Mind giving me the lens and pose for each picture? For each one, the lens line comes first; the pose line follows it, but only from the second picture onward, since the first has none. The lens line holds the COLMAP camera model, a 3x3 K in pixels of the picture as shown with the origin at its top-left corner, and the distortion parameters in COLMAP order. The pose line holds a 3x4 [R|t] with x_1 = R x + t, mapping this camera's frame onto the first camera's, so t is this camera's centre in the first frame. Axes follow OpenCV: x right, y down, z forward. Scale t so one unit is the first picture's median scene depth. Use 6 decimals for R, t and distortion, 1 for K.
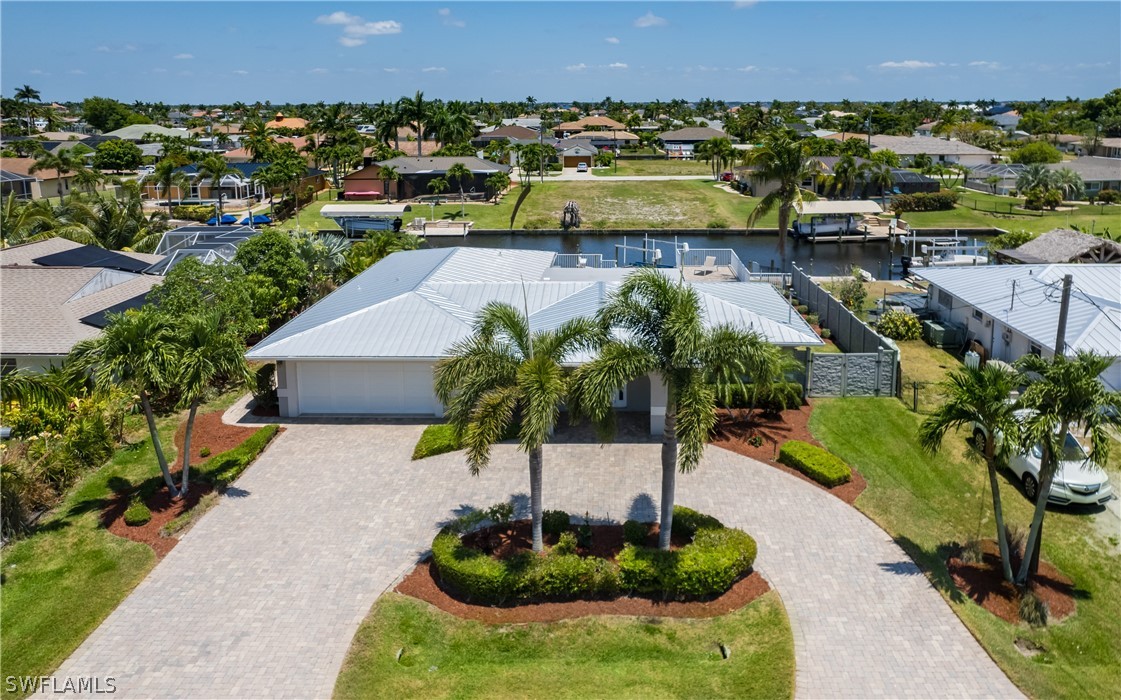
lens RADIAL K [[753.1, 0, 560.5], [0, 753.1, 350.0], [0, 0, 1]] dist [-0.005133, 0.000620]
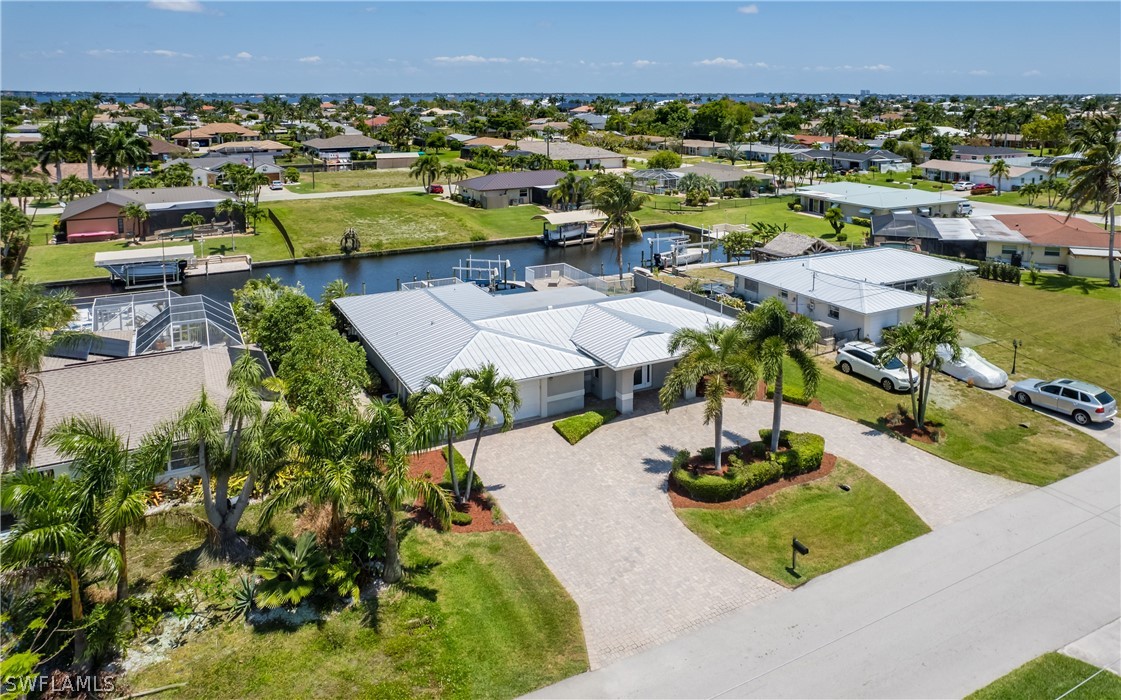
lens RADIAL K [[753.1, 0, 560.5], [0, 753.1, 350.0], [0, 0, 1]] dist [-0.005133, 0.000620]
pose [[0.871164, -0.154750, 0.465968, -0.248929], [0.151375, 0.987455, 0.044931, -0.029045], [-0.467075, 0.031393, 0.883660, -0.075307]]
